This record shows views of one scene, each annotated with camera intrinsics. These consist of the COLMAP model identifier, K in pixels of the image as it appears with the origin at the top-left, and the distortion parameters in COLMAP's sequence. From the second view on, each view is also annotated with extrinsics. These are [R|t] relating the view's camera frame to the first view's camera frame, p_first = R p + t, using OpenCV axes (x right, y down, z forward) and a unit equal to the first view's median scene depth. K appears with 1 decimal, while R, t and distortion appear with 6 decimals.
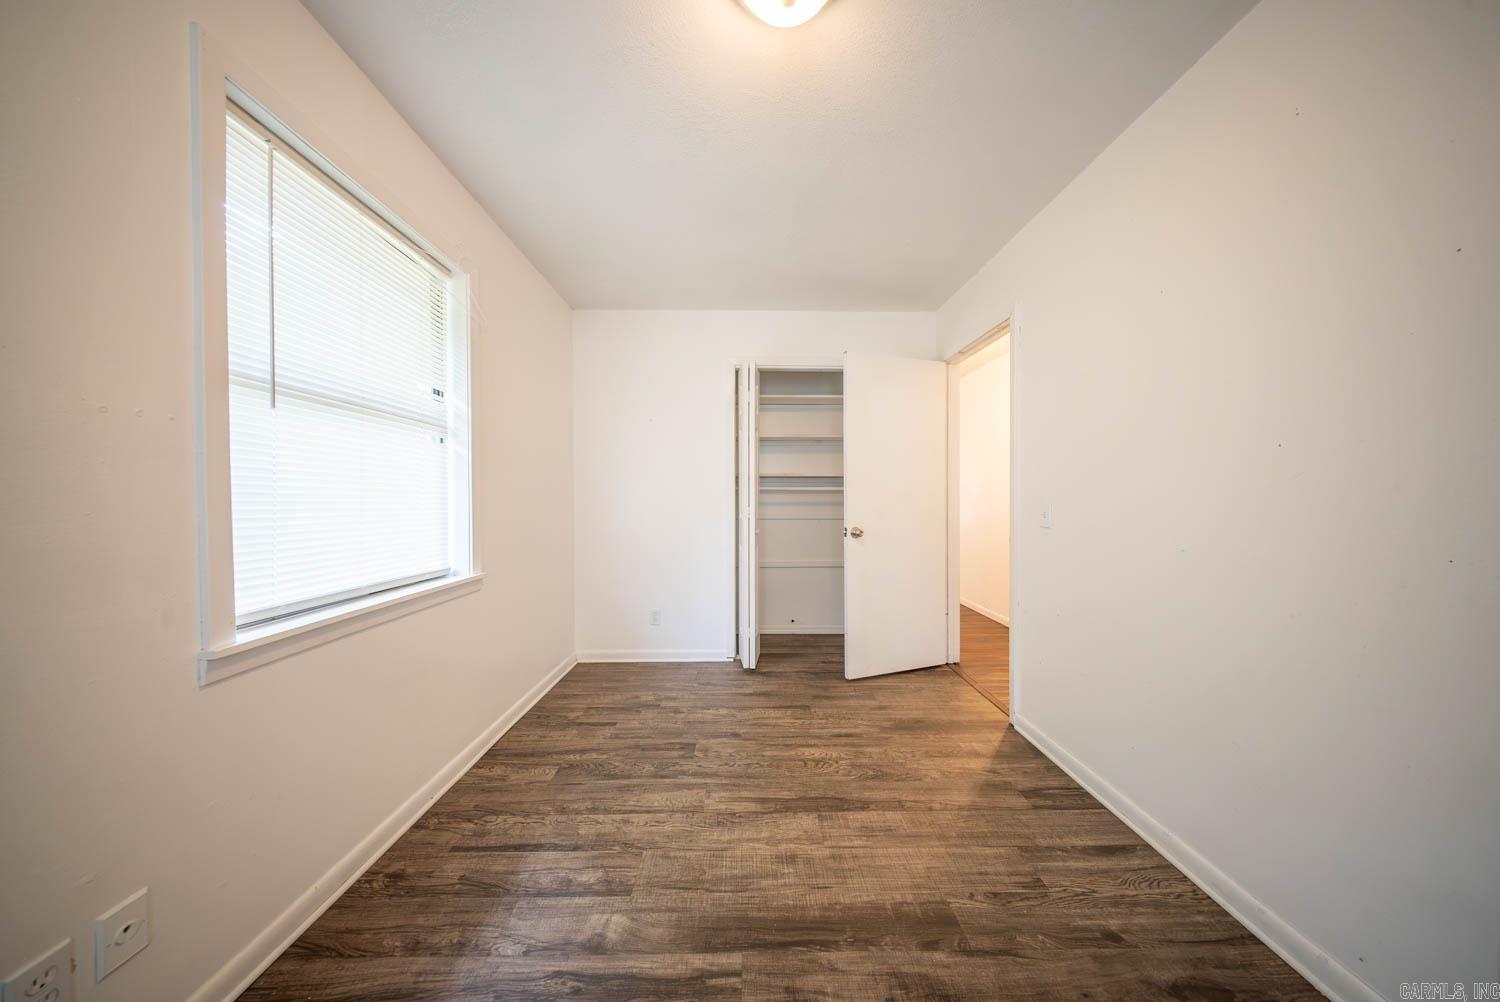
lens RADIAL K [[442.2, 0, 749.8], [0, 442.2, 501.4], [0, 0, 1]] dist [0.001477, -0.000893]
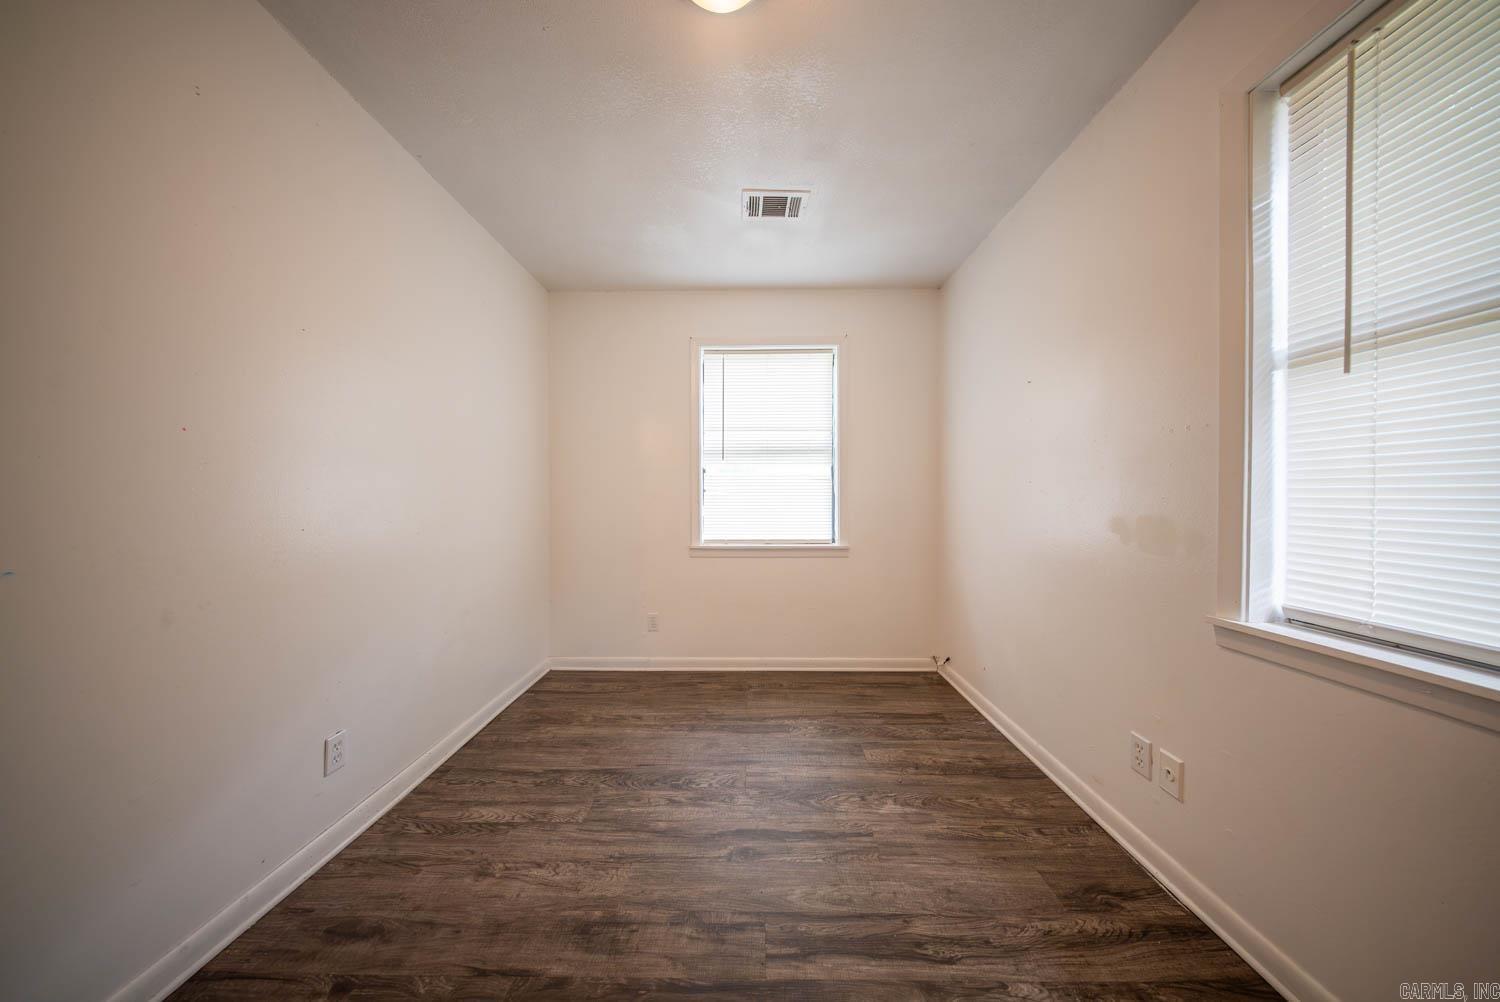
lens RADIAL K [[442.2, 0, 749.9], [0, 442.2, 500.2], [0, 0, 1]] dist [0.001477, -0.000893]
pose [[-0.999574, -0.000648, 0.029187, -0.010741], [-0.000324, 0.999938, 0.011109, 0.013103], [-0.029192, 0.011095, -0.999512, 1.939061]]
